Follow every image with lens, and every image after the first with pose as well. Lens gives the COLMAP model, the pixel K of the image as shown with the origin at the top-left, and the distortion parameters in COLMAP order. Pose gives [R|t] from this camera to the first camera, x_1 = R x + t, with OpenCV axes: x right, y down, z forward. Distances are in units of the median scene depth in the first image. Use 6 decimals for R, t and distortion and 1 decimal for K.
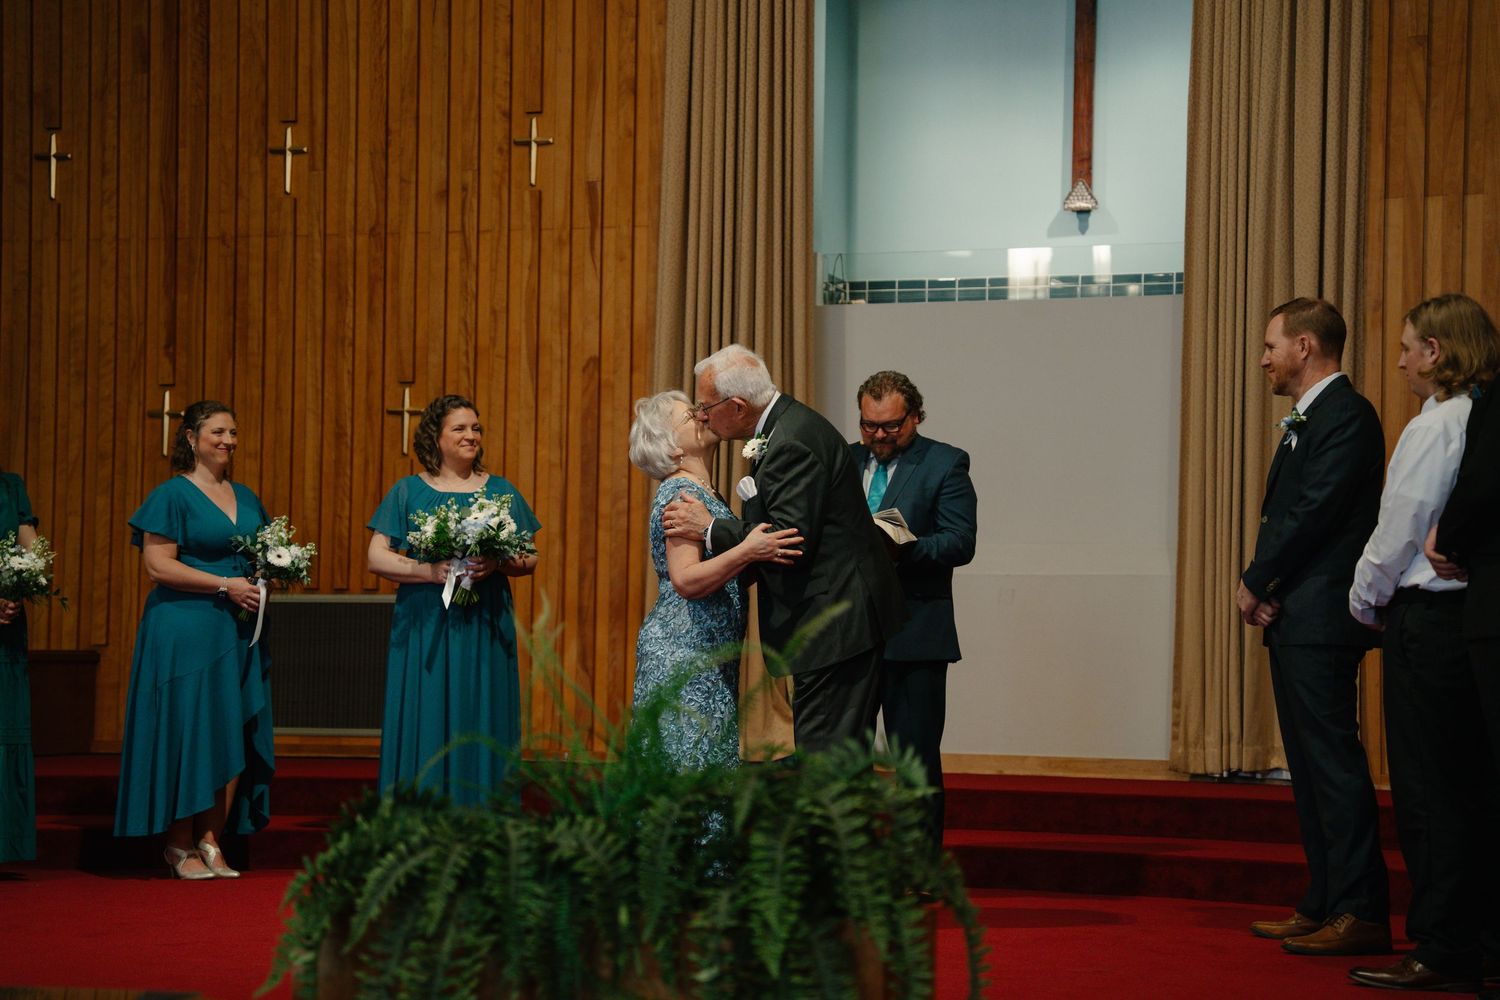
lens RADIAL K [[3105.5, 0, 723.4], [0, 3105.5, 498.9], [0, 0, 1]] dist [0.368071, 0.000000]
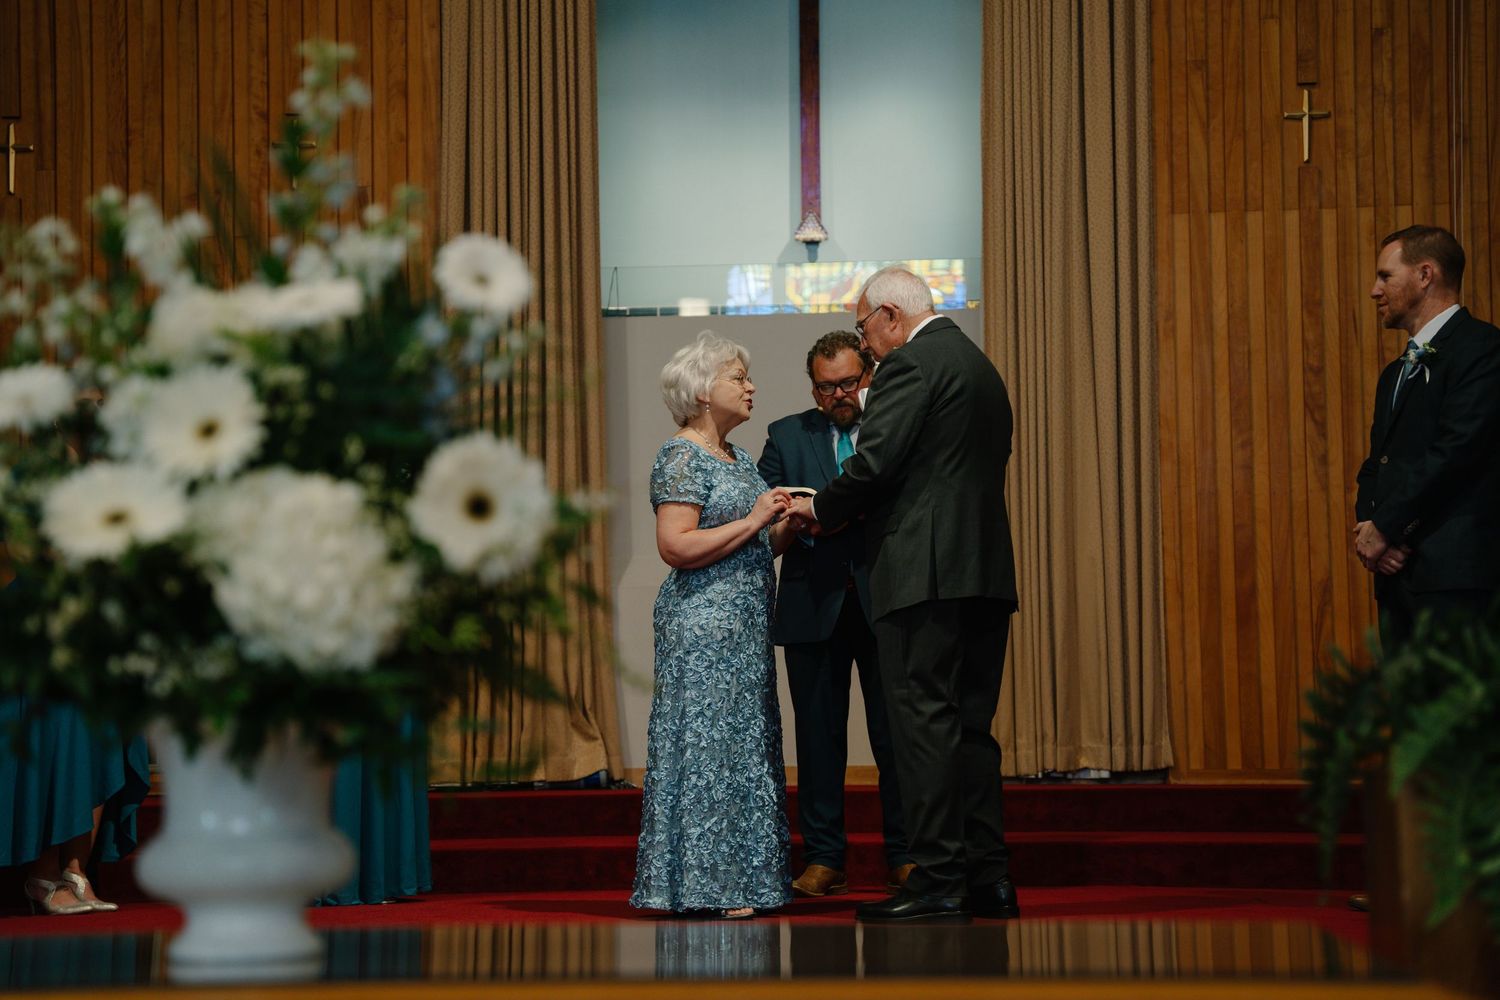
lens RADIAL K [[2661.6, 0, 760.1], [0, 2661.6, 495.0], [0, 0, 1]] dist [0.276183, 0.000000]
pose [[0.967561, -0.001363, 0.252633, -0.132073], [0.012807, 0.998964, -0.043662, 0.031105], [-0.252312, 0.045481, 0.966577, 0.170077]]
